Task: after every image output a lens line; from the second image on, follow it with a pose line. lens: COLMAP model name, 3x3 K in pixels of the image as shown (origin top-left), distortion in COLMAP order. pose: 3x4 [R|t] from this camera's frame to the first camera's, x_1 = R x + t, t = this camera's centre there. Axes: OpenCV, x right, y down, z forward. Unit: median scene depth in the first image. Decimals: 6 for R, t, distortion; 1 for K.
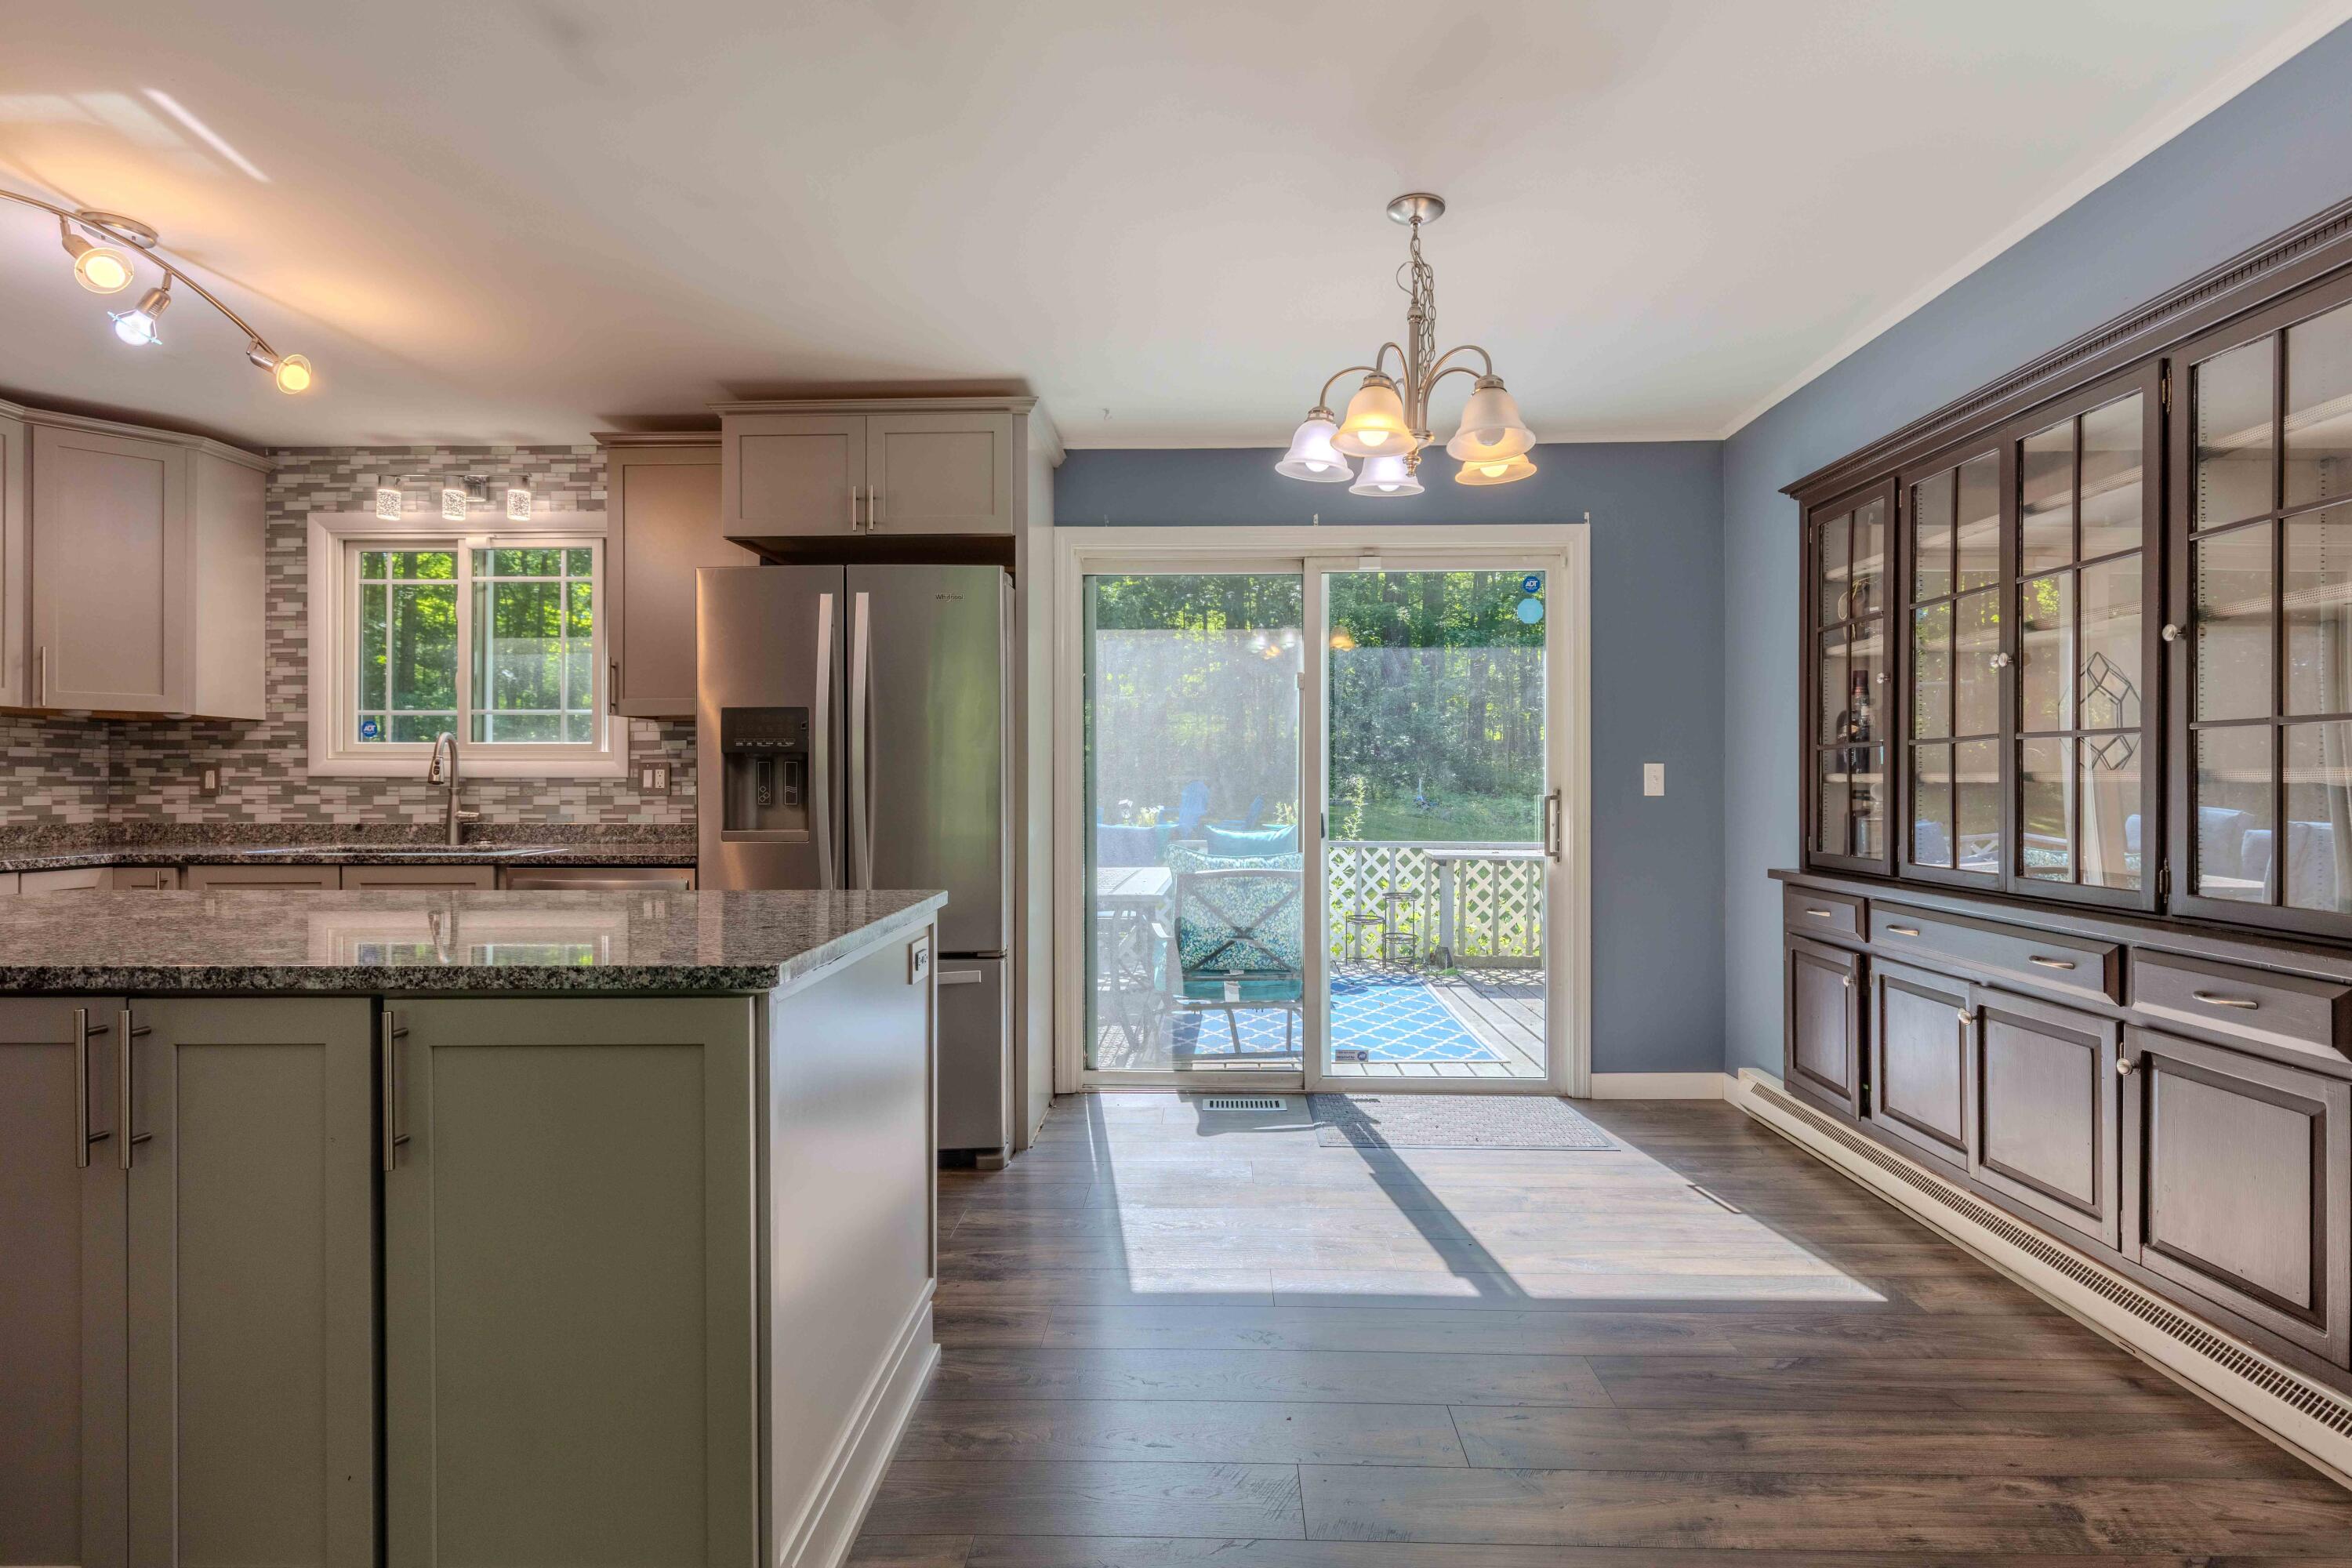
lens RADIAL K [[1171.4, 0, 1170.5], [0, 1171.4, 784.7], [0, 0, 1]] dist [-0.004216, 0.001405]
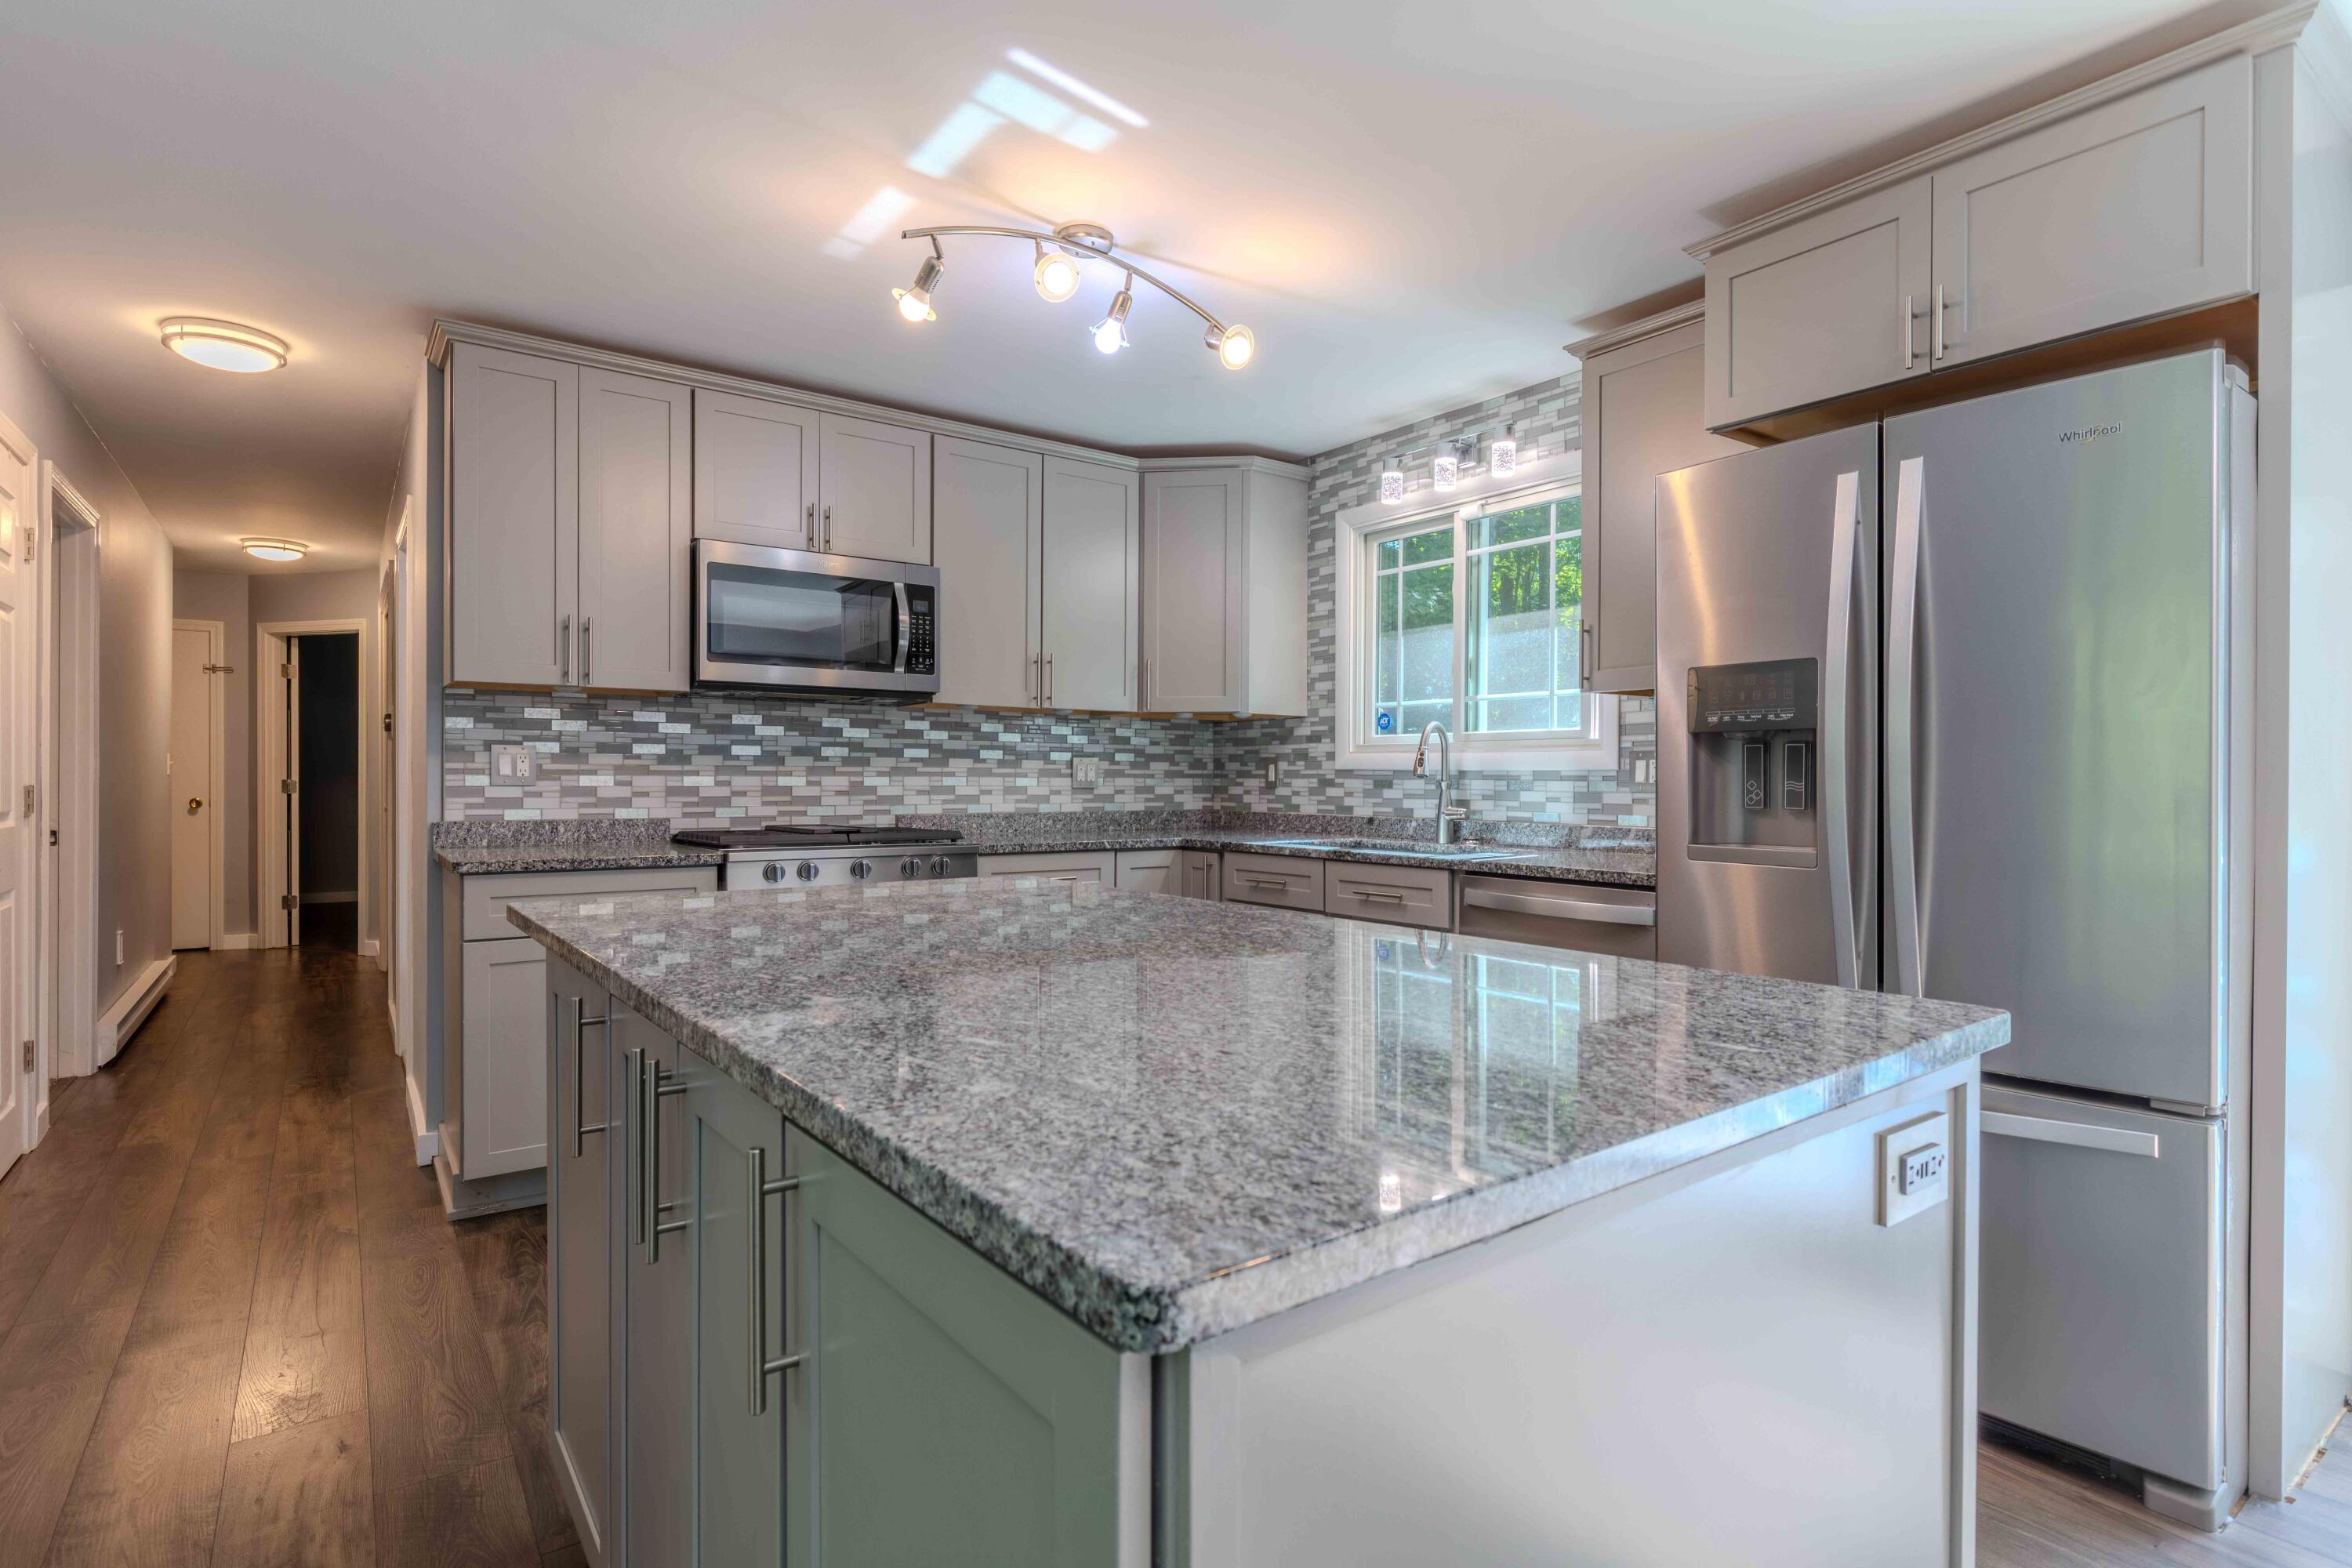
lens RADIAL K [[1171.4, 0, 1171.4], [0, 1171.4, 783.6], [0, 0, 1]] dist [-0.004216, 0.001405]
pose [[0.621124, 0.007024, -0.783681, -0.021475], [-0.005089, 0.999975, 0.004929, 0.000857], [0.783695, 0.000927, 0.621145, 0.255735]]
